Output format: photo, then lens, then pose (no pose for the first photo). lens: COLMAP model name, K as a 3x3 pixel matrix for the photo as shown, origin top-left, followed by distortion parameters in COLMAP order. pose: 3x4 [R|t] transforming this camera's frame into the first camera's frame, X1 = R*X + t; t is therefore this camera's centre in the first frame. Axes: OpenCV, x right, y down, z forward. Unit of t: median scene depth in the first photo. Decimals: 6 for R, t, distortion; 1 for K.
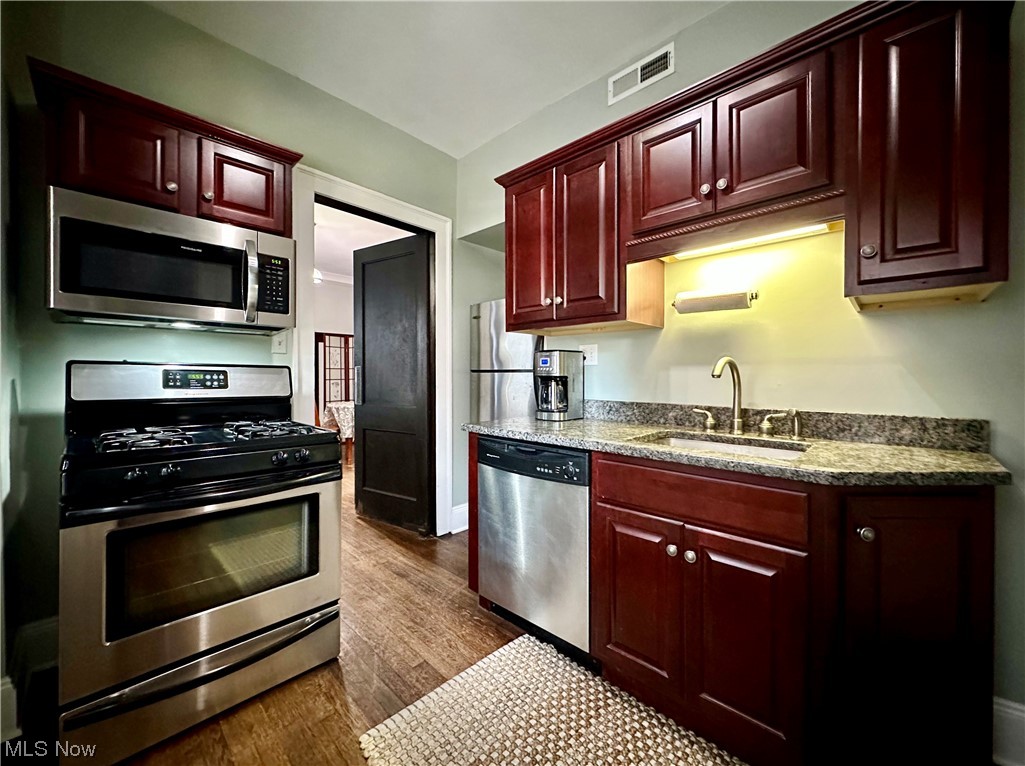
lens RADIAL K [[411.4, 0, 512.5], [0, 411.4, 383.0], [0, 0, 1]] dist [-0.000069, -0.000148]
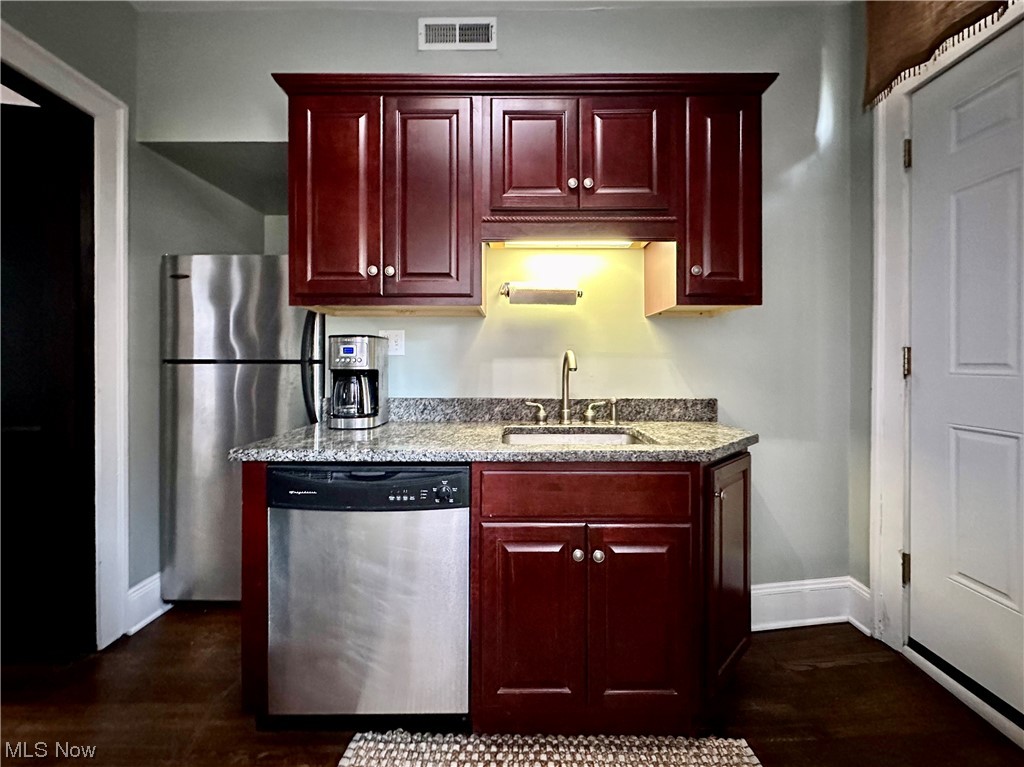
lens RADIAL K [[431.6, 0, 512.2], [0, 431.6, 367.5], [0, 0, 1]] dist [0.000000, 0.000026]
pose [[0.724039, -0.006884, 0.689724, -0.307437], [0.014003, 0.999891, -0.004721, -0.016249], [-0.689617, 0.013076, 0.724057, 0.292302]]
